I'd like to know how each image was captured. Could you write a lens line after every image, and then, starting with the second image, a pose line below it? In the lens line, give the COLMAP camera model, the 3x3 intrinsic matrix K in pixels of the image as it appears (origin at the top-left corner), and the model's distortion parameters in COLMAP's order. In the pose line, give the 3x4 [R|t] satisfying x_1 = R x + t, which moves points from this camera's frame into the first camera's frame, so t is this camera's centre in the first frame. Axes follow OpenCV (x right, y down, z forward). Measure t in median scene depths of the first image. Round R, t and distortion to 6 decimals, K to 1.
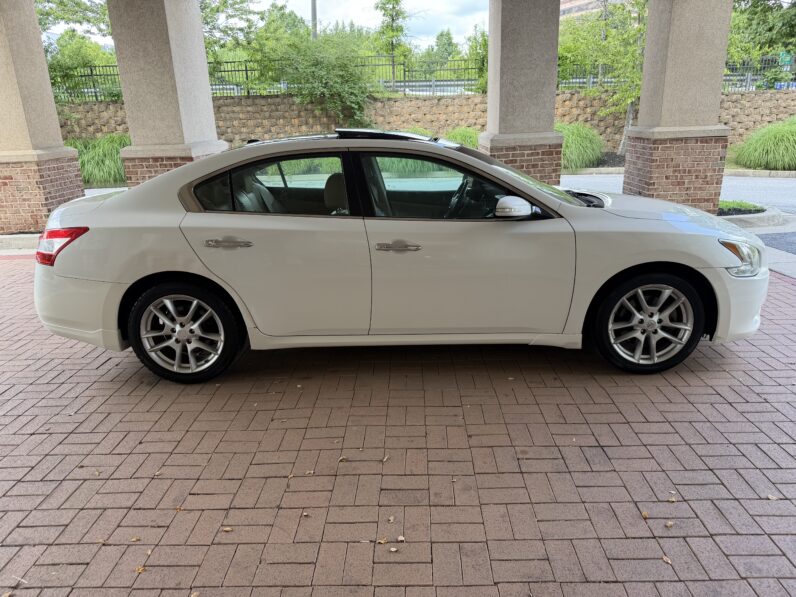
lens RADIAL K [[563.8, 0, 394.3], [0, 563.8, 297.0], [0, 0, 1]] dist [0.018595, -0.030303]
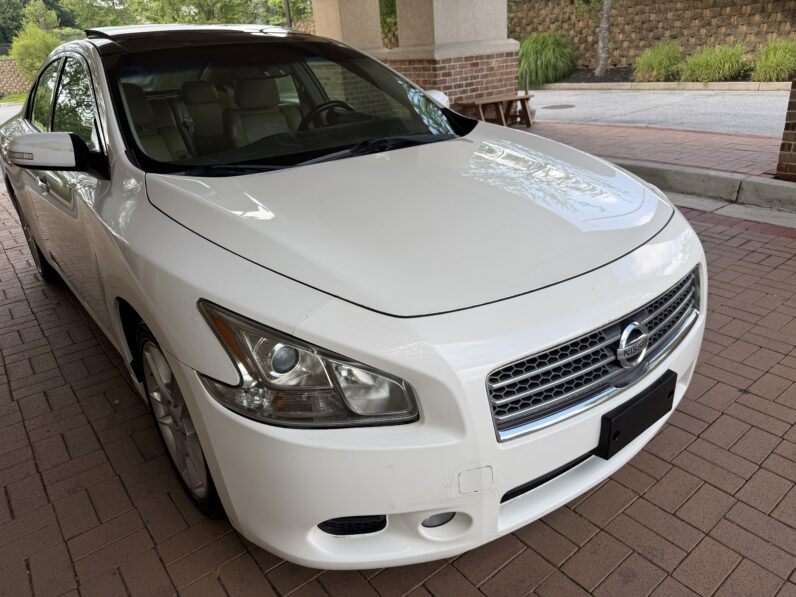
lens RADIAL K [[563.8, 0, 394.3], [0, 563.8, 297.0], [0, 0, 1]] dist [0.018595, -0.030303]
pose [[0.642494, 0.300215, -0.705033, 0.164288], [-0.184993, 0.953614, 0.237482, -0.038682], [0.743626, -0.022155, 0.668229, 0.147860]]
